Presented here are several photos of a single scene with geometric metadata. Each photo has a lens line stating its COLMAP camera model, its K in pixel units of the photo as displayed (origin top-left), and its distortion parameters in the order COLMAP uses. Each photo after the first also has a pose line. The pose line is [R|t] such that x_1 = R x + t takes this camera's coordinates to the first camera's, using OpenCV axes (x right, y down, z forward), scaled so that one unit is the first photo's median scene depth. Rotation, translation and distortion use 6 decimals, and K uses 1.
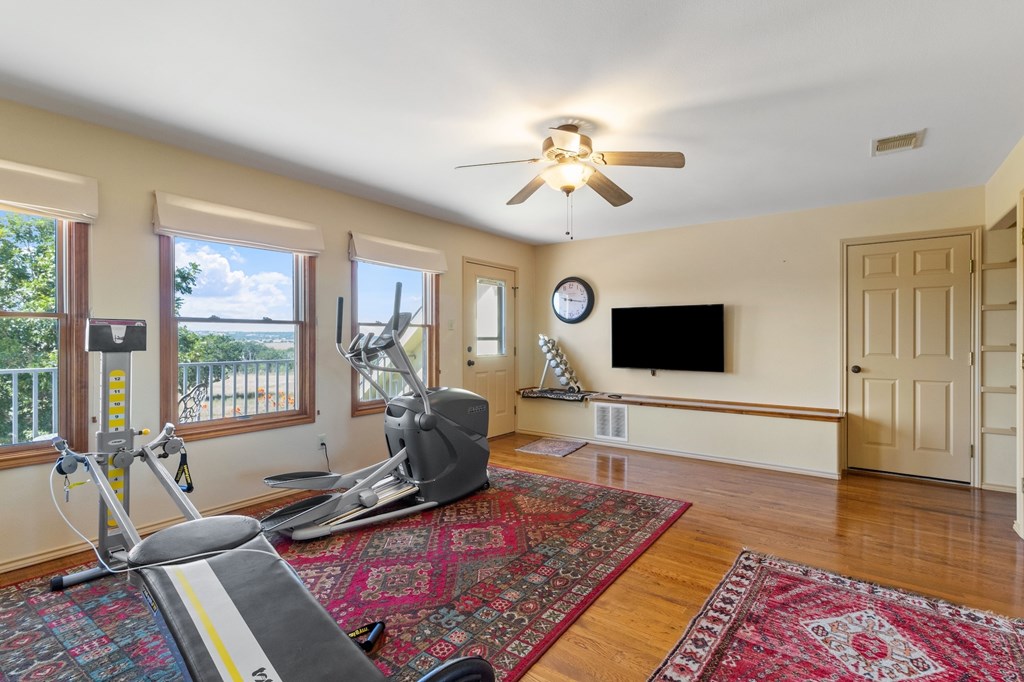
lens RADIAL K [[491.8, 0, 506.7], [0, 491.8, 337.1], [0, 0, 1]] dist [0.010689, 0.000210]
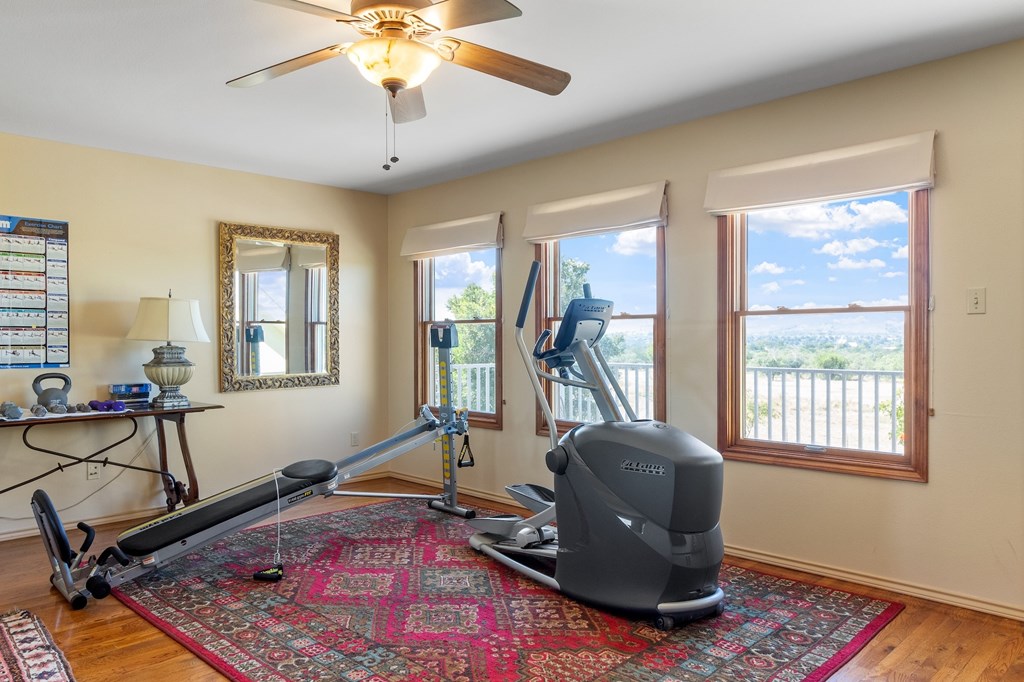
lens RADIAL K [[717.5, 0, 507.8], [0, 717.5, 343.2], [0, 0, 1]] dist [-0.001918, 0.006477]
pose [[-0.156278, 0.011946, -0.987641, 1.008849], [0.009273, 0.999901, 0.010626, -0.002409], [0.987670, -0.007498, -0.156373, 1.335332]]
